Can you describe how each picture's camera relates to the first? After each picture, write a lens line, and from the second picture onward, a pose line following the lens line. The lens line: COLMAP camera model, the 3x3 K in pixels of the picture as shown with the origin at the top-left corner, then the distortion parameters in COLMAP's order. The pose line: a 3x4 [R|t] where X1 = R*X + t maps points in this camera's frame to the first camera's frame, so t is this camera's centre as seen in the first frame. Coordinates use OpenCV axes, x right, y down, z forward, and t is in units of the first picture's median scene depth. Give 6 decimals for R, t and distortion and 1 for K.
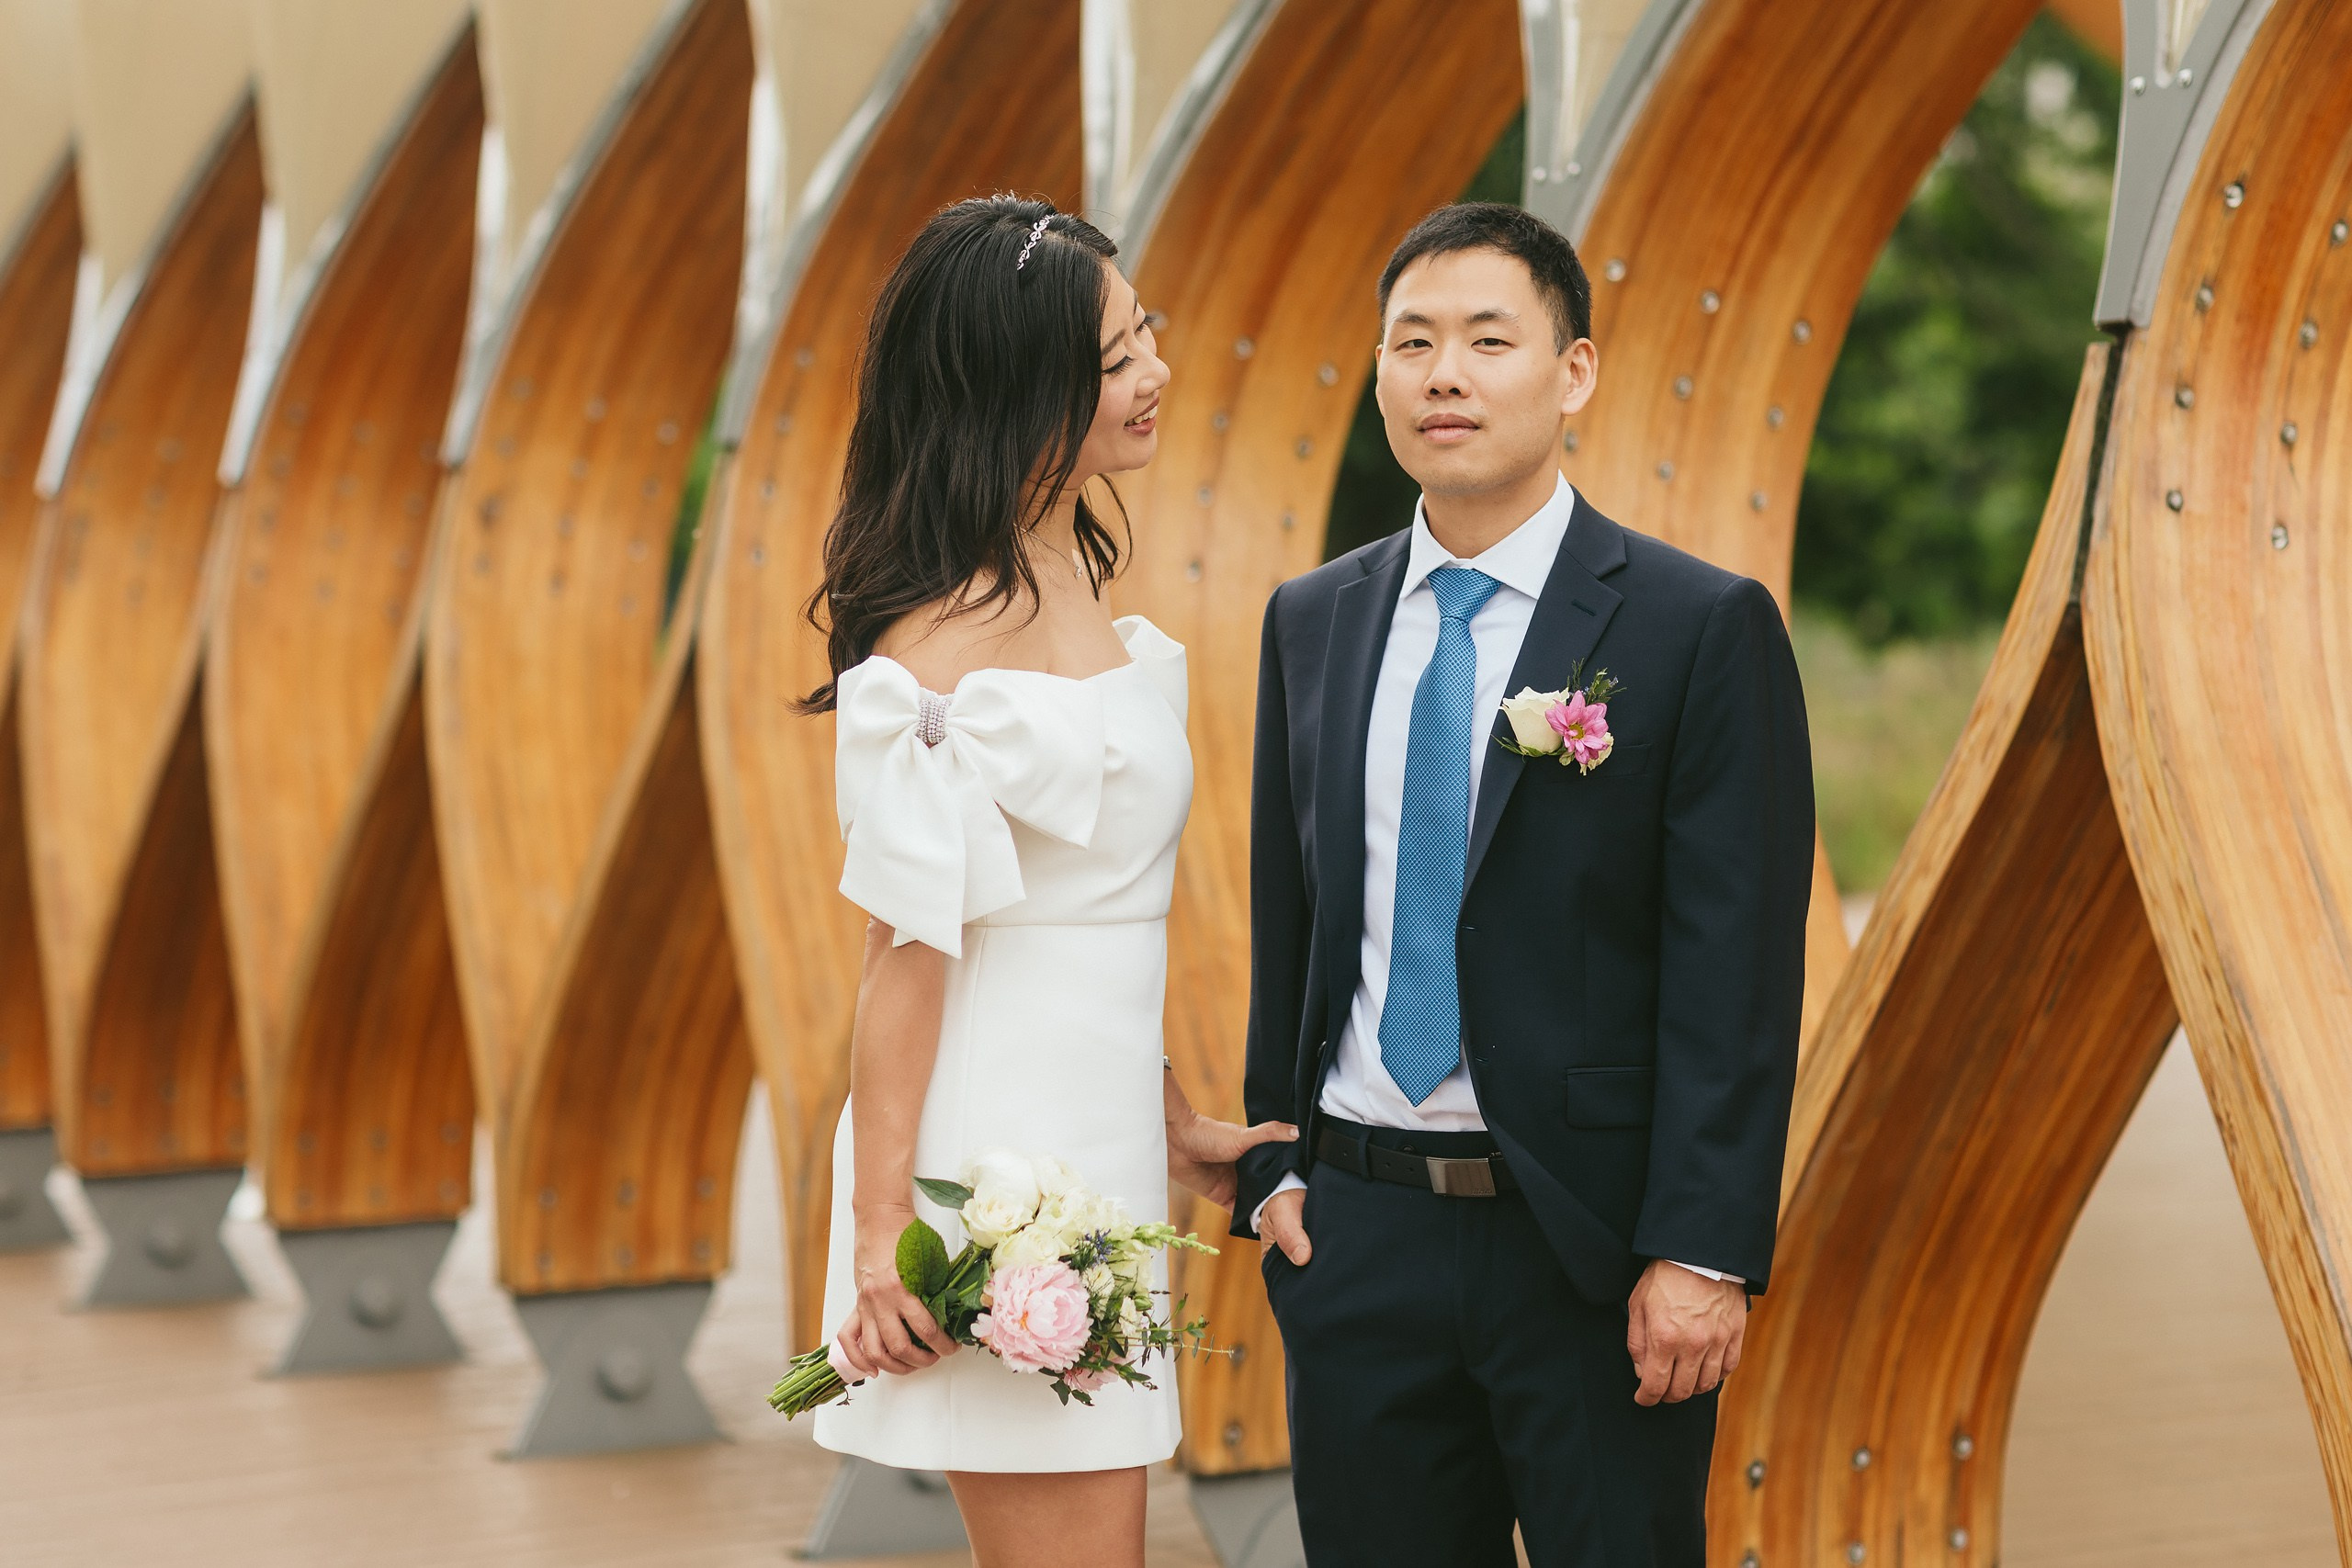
lens RADIAL K [[5840.6, 0, 1194.0], [0, 5840.6, 755.9], [0, 0, 1]] dist [0.019435, 0.000000]
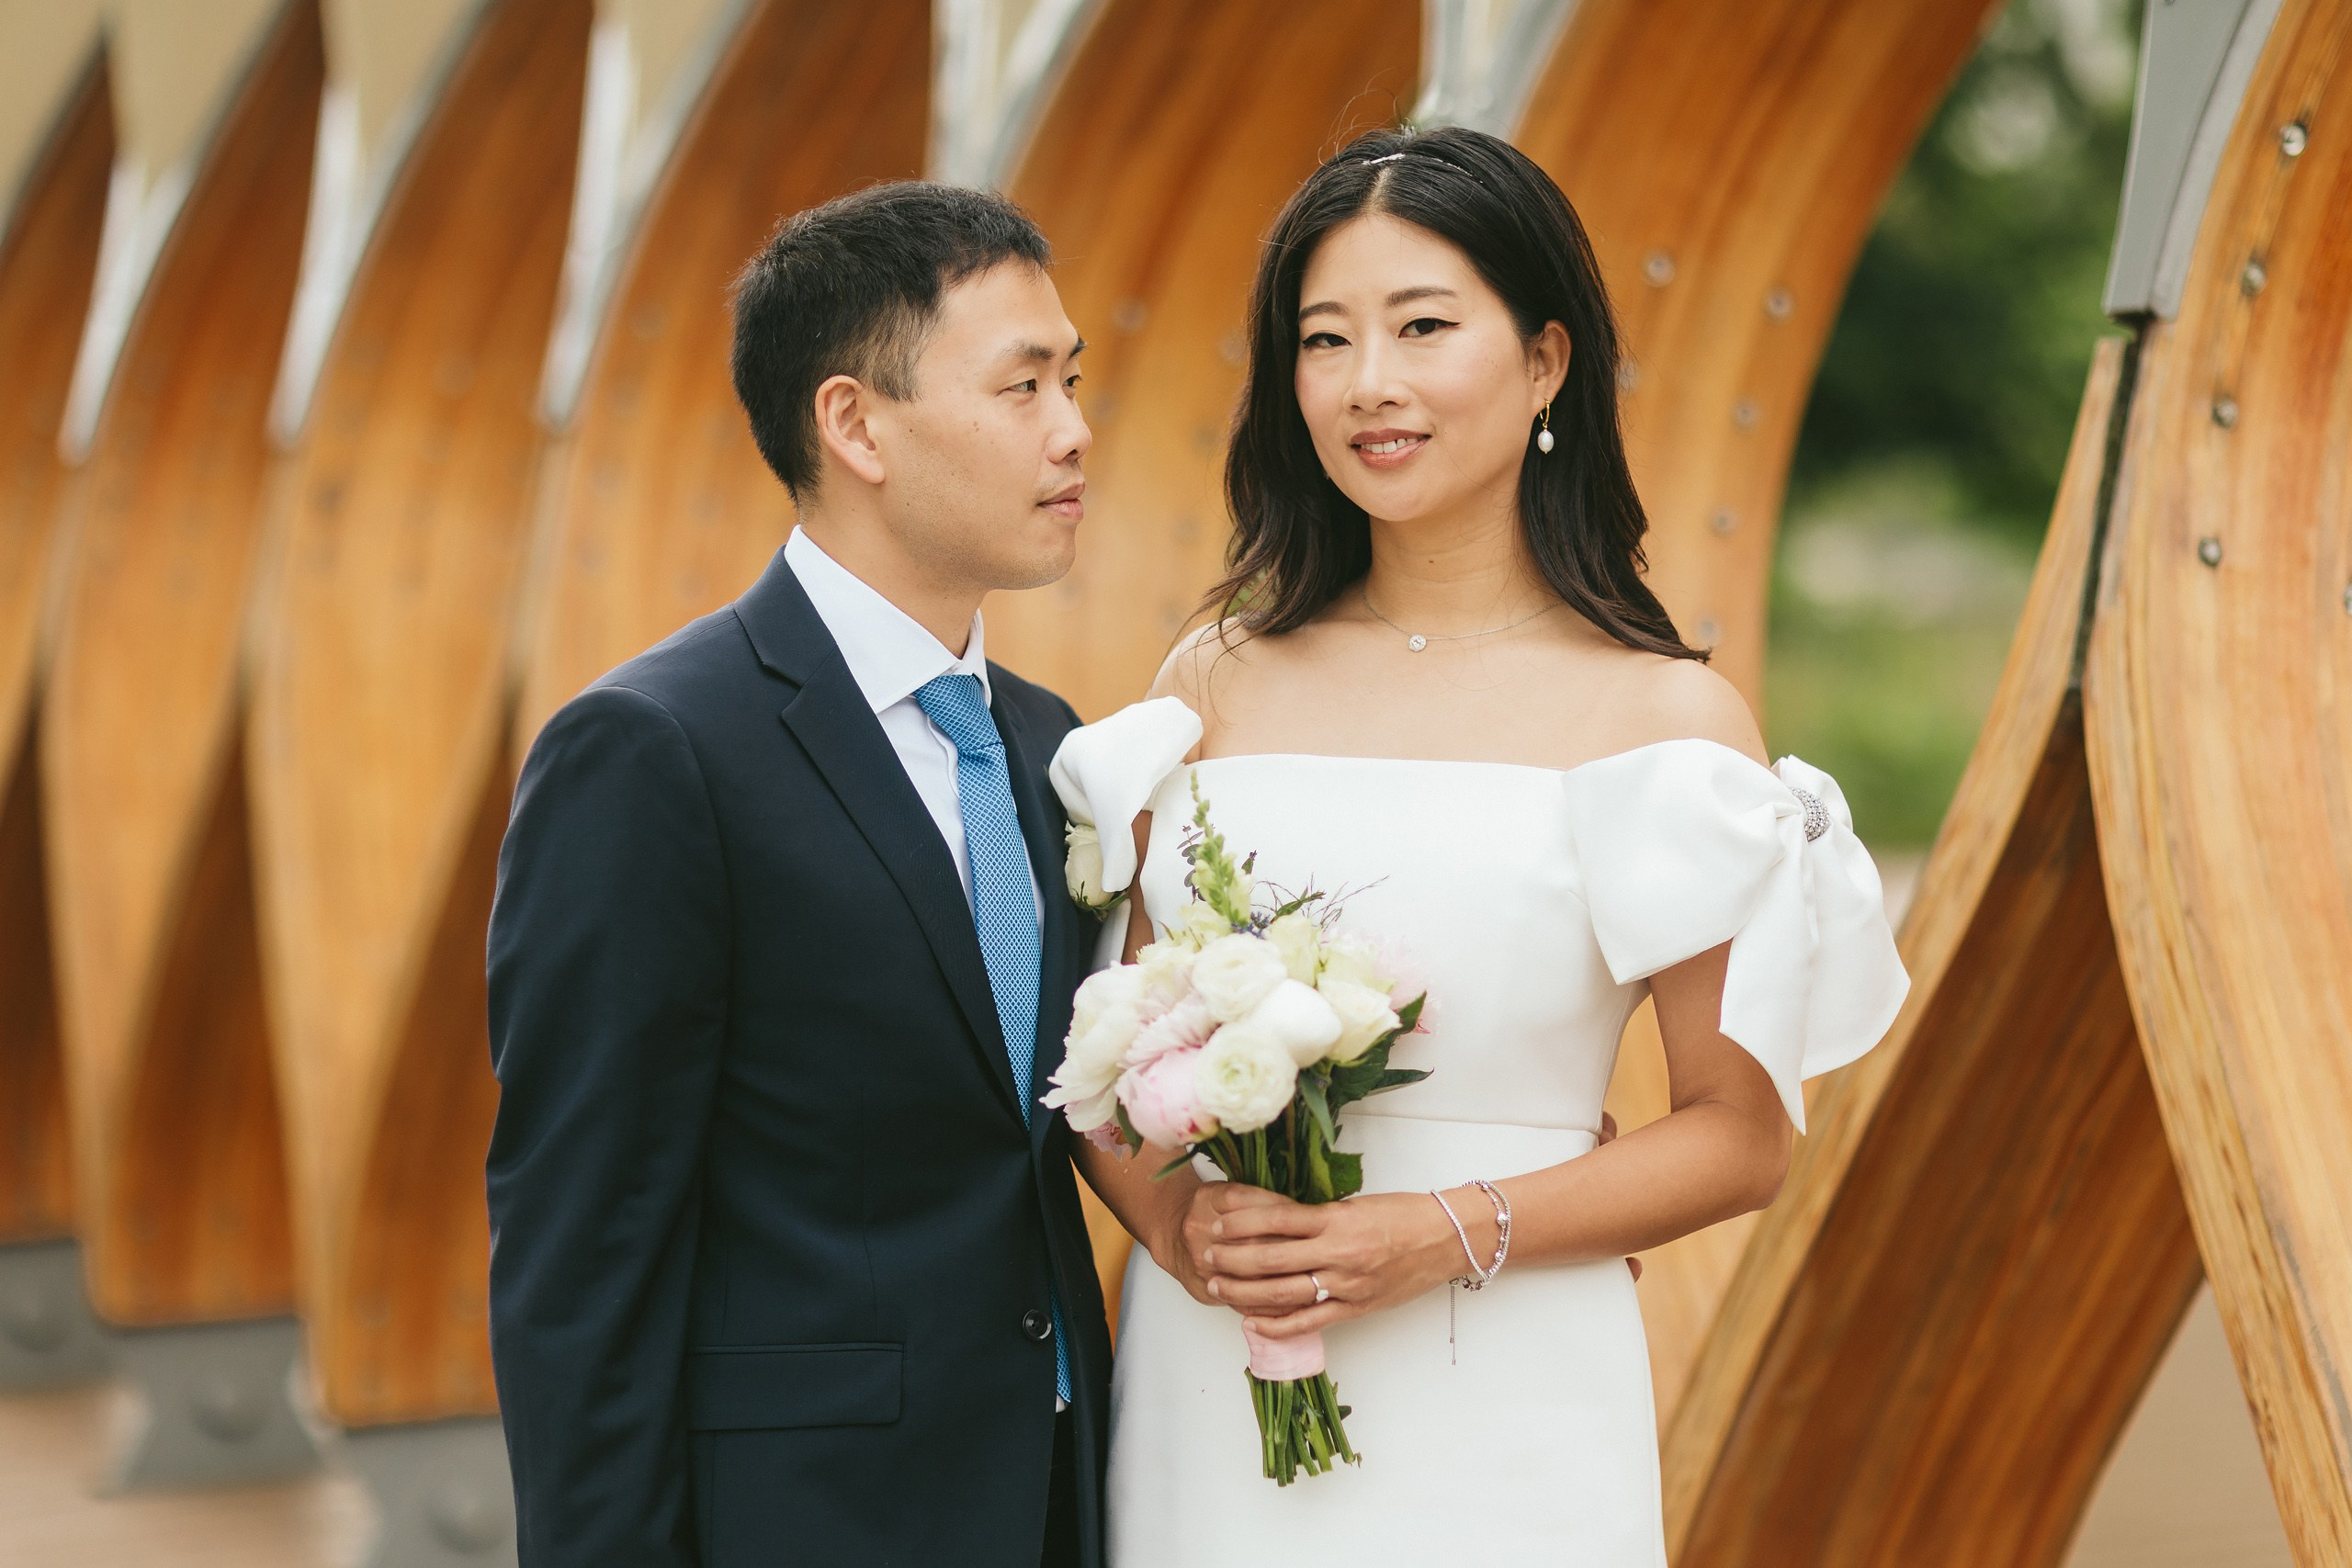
lens RADIAL K [[5840.6, 0, 1170.3], [0, 5840.6, 767.0], [0, 0, 1]] dist [0.019435, 0.000000]
pose [[0.998901, 0.000487, -0.046875, 0.067442], [0.000374, 0.999831, 0.018364, -0.028679], [0.046876, -0.018362, 0.998732, 0.240017]]
